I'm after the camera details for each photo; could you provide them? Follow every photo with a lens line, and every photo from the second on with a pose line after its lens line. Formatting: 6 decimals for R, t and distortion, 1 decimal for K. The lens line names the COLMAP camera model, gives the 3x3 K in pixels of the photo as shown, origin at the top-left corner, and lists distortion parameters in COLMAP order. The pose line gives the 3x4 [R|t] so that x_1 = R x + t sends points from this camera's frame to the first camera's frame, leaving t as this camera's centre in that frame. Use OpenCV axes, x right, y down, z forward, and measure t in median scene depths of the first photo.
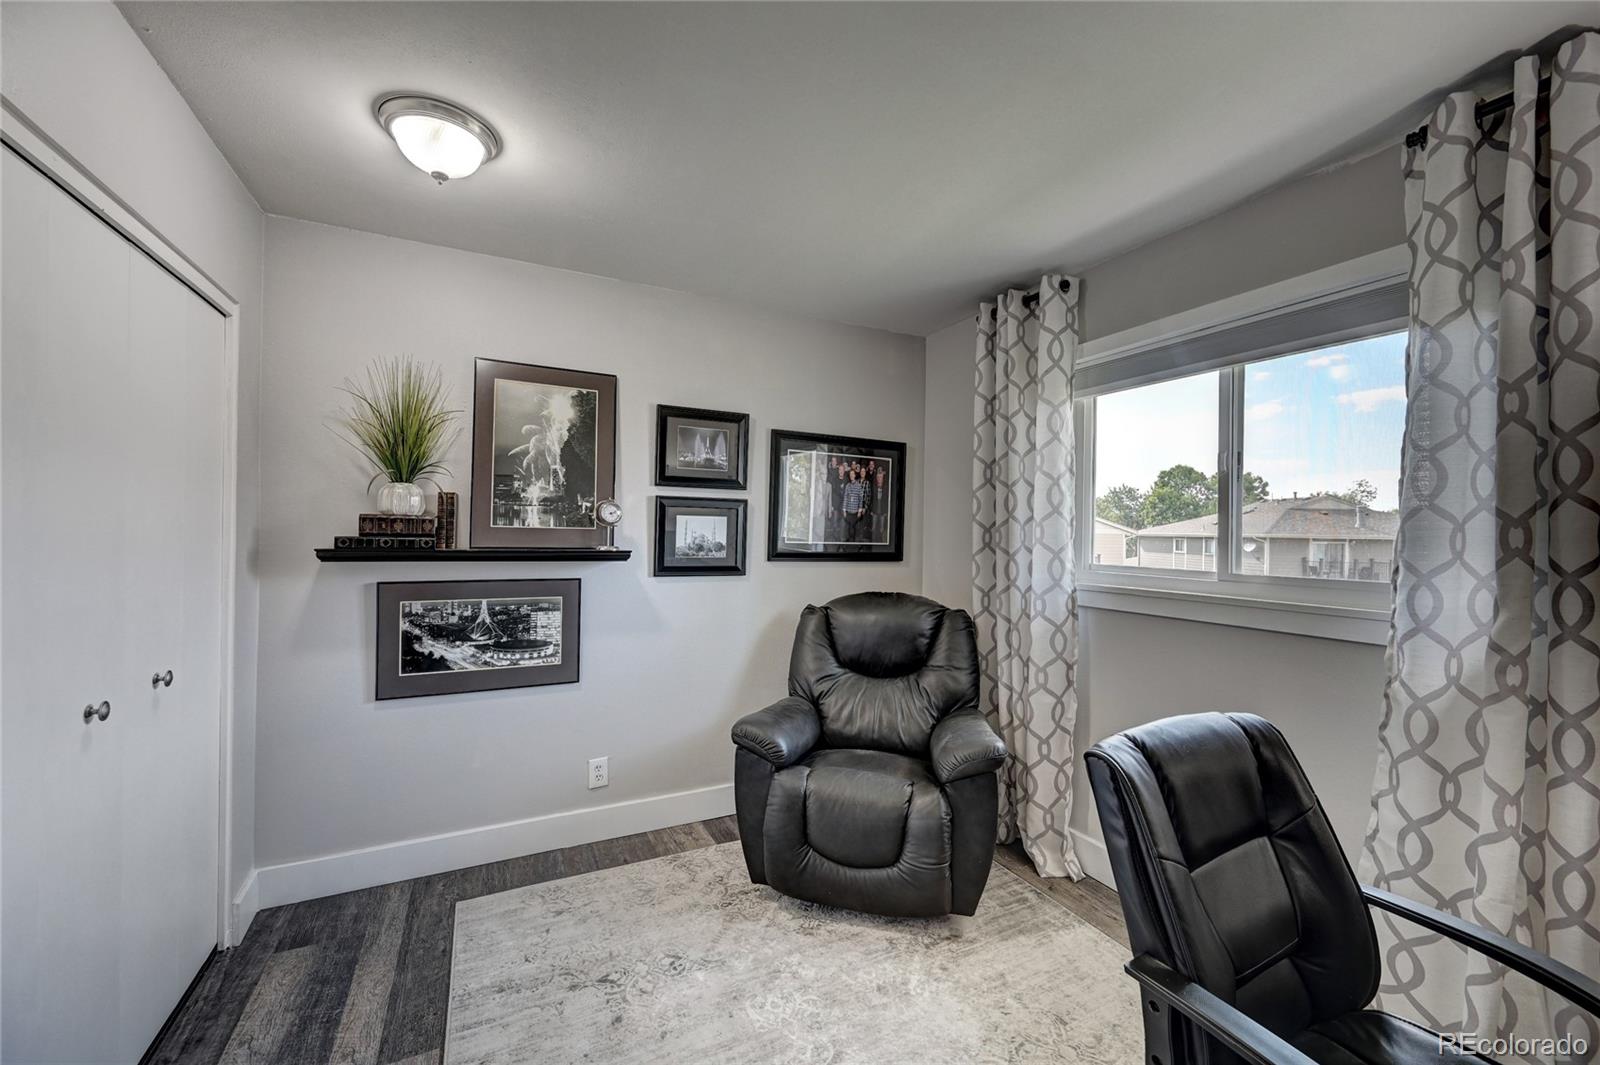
lens RADIAL K [[633.7, 0, 805.3], [0, 633.7, 523.8], [0, 0, 1]] dist [-0.000854, -0.000076]
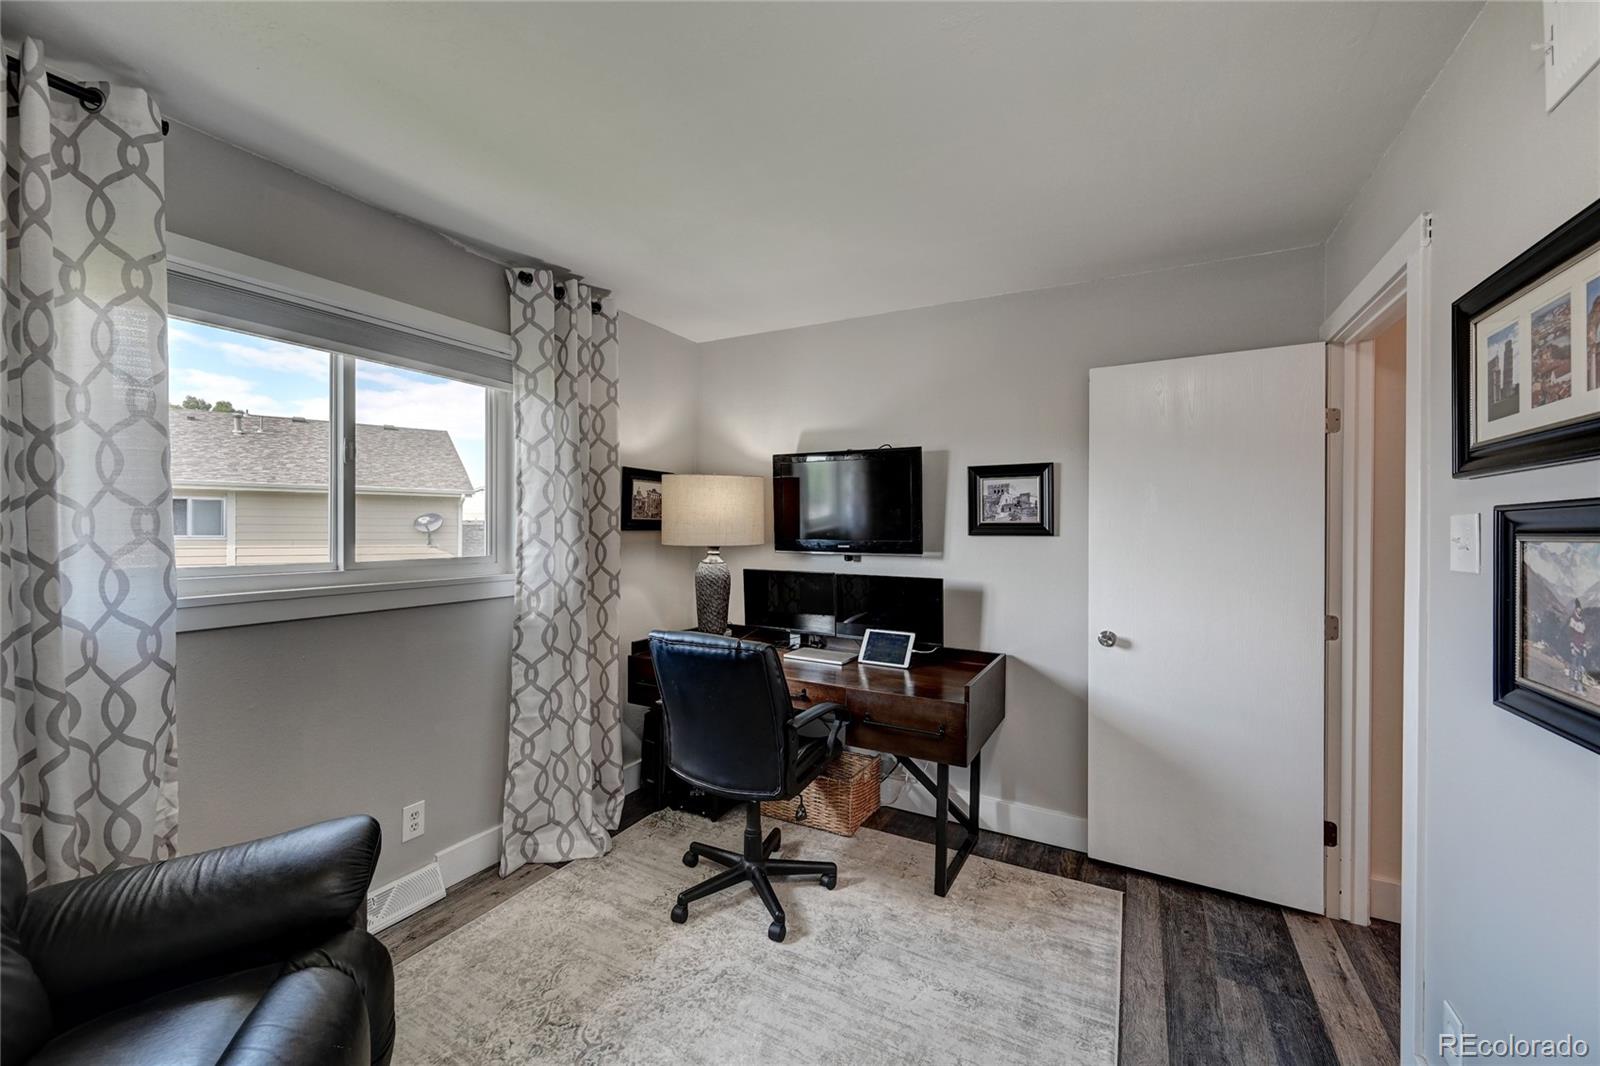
lens RADIAL K [[633.7, 0, 805.3], [0, 633.7, 524.3], [0, 0, 1]] dist [-0.000854, -0.000076]
pose [[-0.584420, -0.003436, 0.811444, -0.682644], [-0.011665, 0.999923, -0.004167, 0.016011], [-0.811367, -0.011900, -0.584415, 1.215738]]
